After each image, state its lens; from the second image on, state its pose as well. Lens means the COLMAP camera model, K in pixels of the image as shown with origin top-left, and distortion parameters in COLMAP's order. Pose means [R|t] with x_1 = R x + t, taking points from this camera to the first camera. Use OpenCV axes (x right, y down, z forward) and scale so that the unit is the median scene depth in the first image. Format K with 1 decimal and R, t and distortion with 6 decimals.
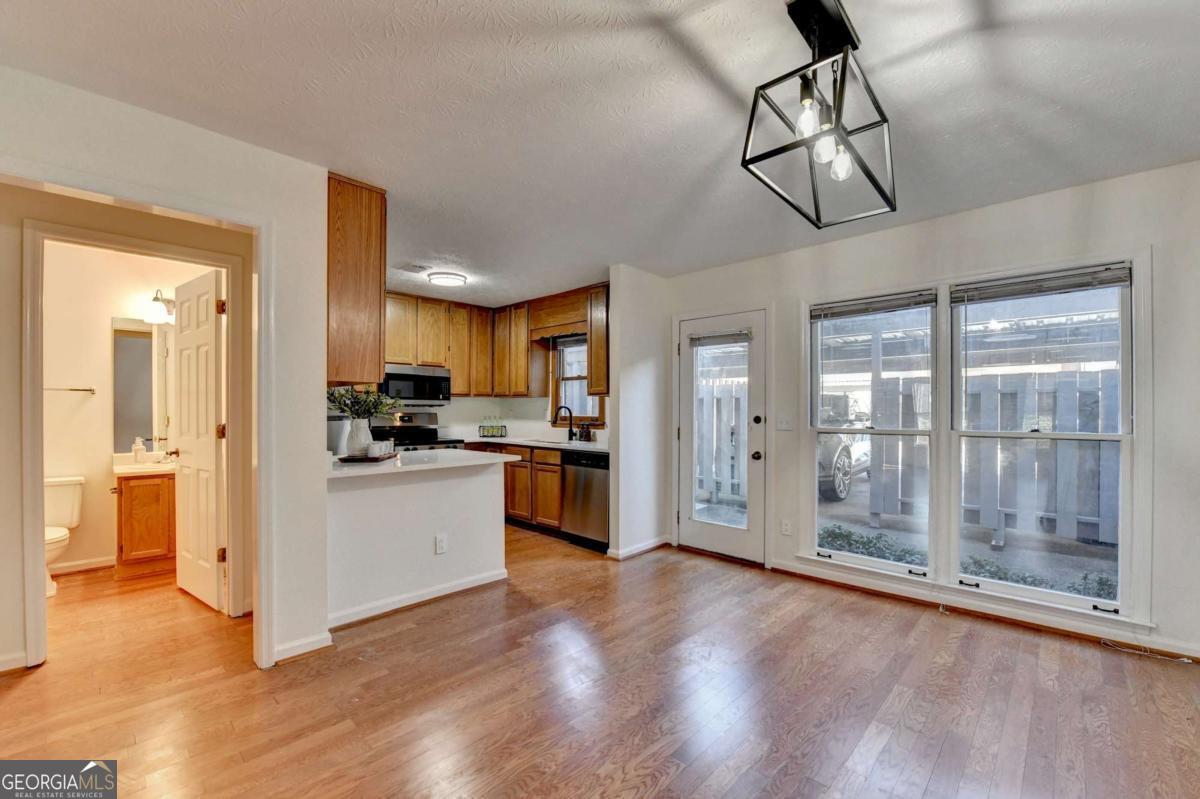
lens RADIAL K [[486.4, 0, 595.2], [0, 486.4, 402.2], [0, 0, 1]] dist [-0.012980, -0.000236]
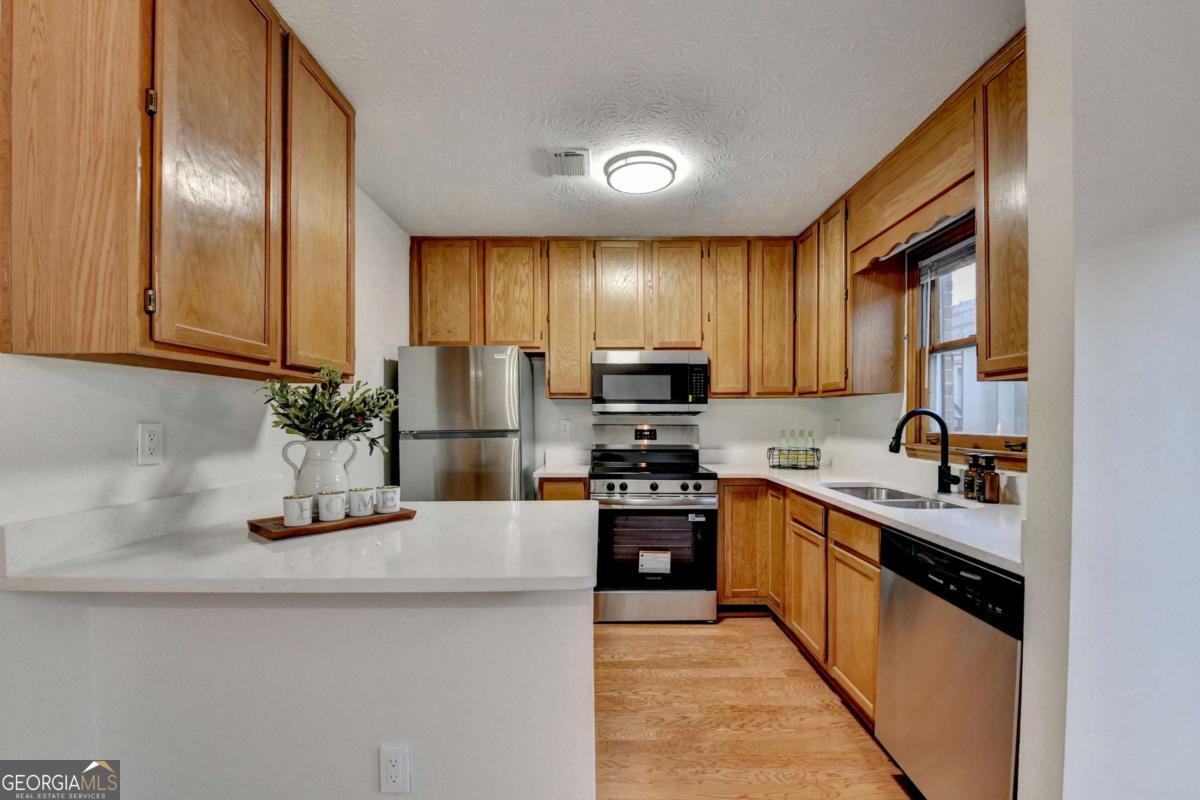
lens RADIAL K [[486.6, 0, 610.4], [0, 486.6, 425.2], [0, 0, 1]] dist [-0.034471, -0.000118]
pose [[0.699742, 0.004987, -0.714378, 0.040714], [0.013189, 0.999715, 0.019898, 0.008748], [0.714274, -0.023346, 0.699477, 0.507571]]
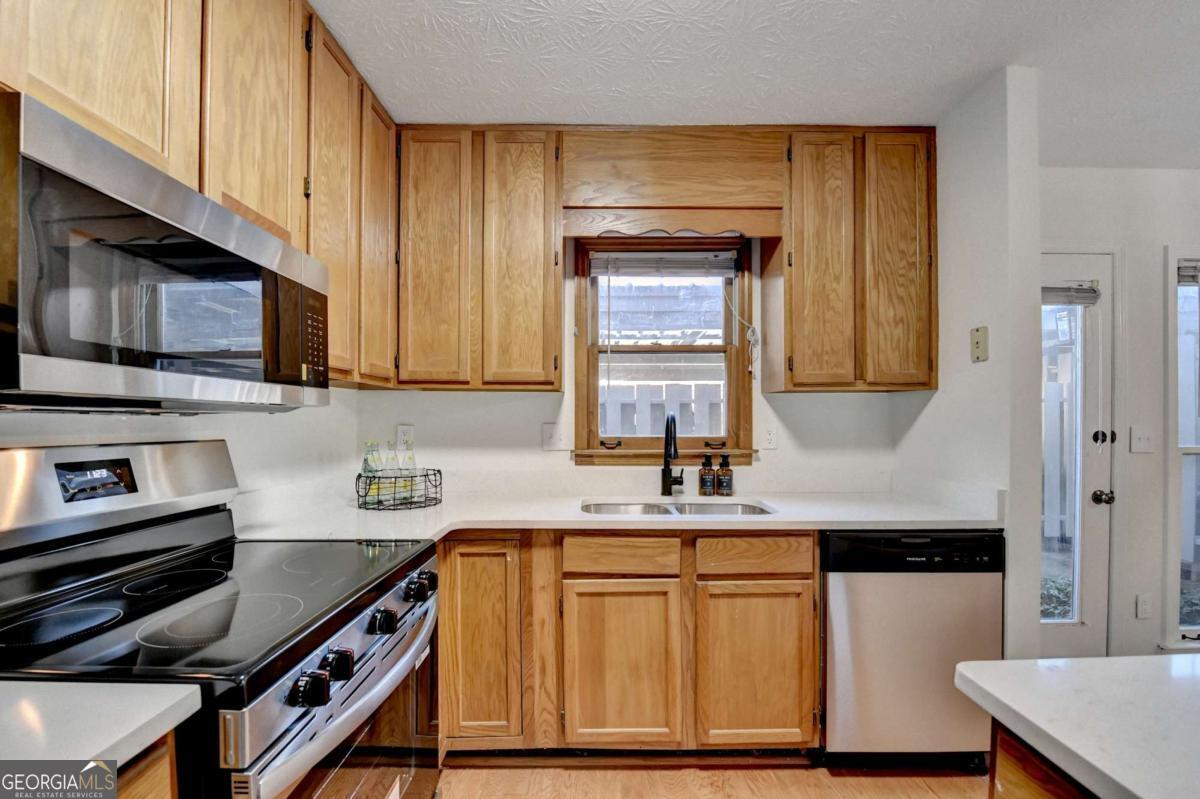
lens RADIAL K [[484.6, 0, 602.2], [0, 484.6, 419.3], [0, 0, 1]] dist [-0.027927, 0.000102]
pose [[0.732394, -0.004258, 0.680868, -0.369459], [-0.006646, 0.999888, 0.013402, 0.007870], [-0.680849, -0.014340, 0.732284, 0.725063]]
